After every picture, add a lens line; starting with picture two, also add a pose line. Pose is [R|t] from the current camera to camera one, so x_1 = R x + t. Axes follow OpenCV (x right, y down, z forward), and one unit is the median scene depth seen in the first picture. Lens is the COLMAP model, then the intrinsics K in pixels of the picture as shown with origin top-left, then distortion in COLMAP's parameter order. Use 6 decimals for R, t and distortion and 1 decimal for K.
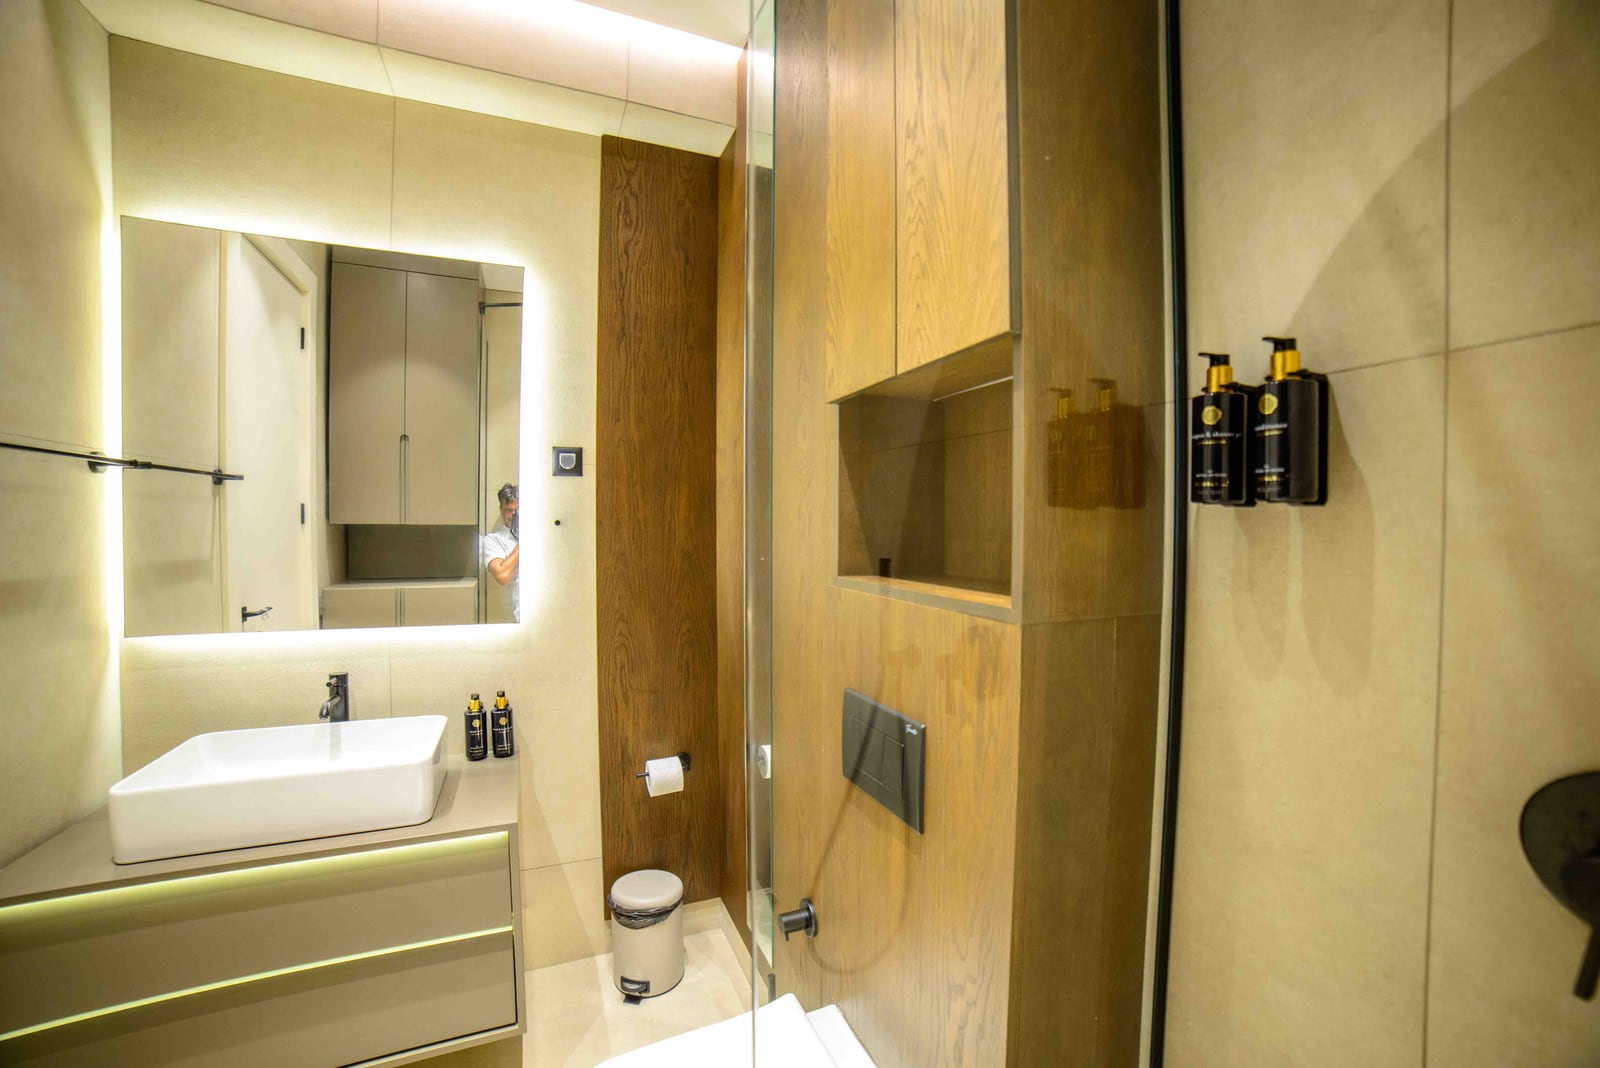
lens RADIAL K [[646.0, 0, 800.0], [0, 646.0, 534.0], [0, 0, 1]] dist [-0.110834, 0.039093]
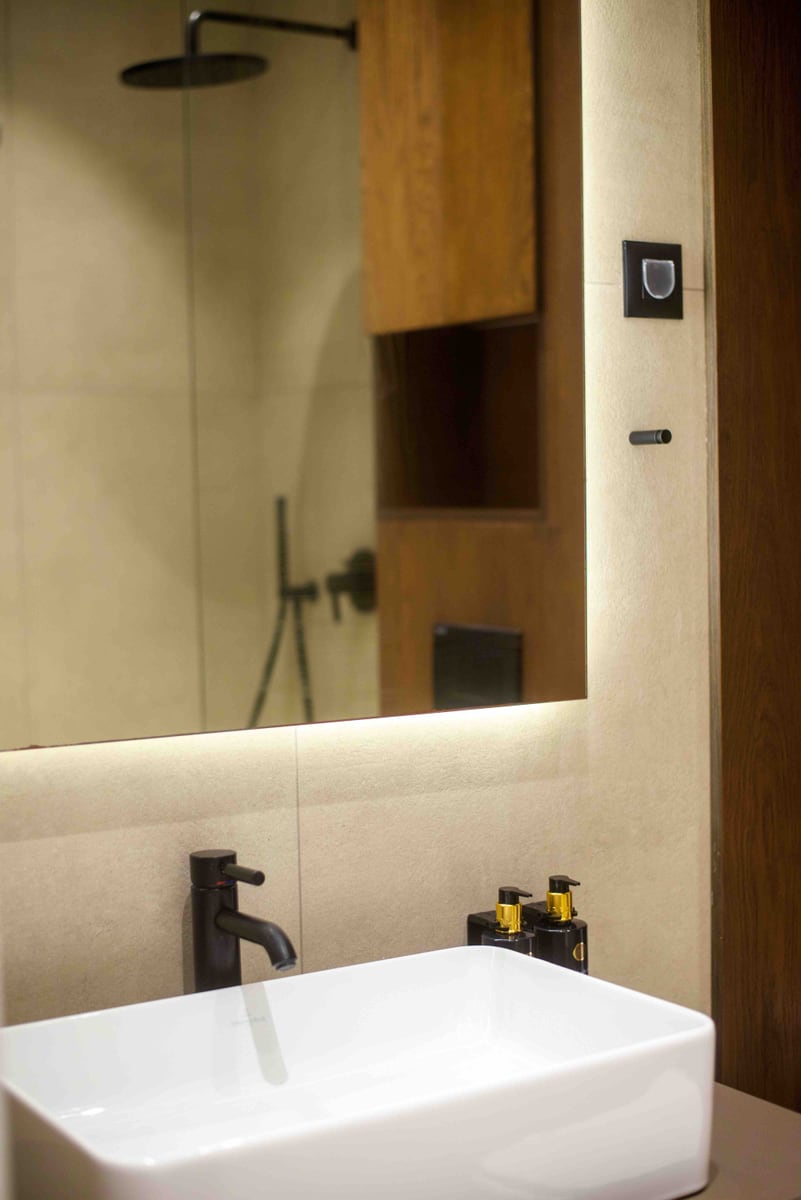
lens RADIAL K [[1746.4, 0, 400.5], [0, 1746.4, 600.0], [0, 0, 1]] dist [-0.107078, 0.001365]
pose [[0.984858, -0.032527, 0.170285, -0.770796], [0.025965, 0.998837, 0.040625, 0.037077], [-0.171408, -0.035588, 0.984557, -0.025724]]
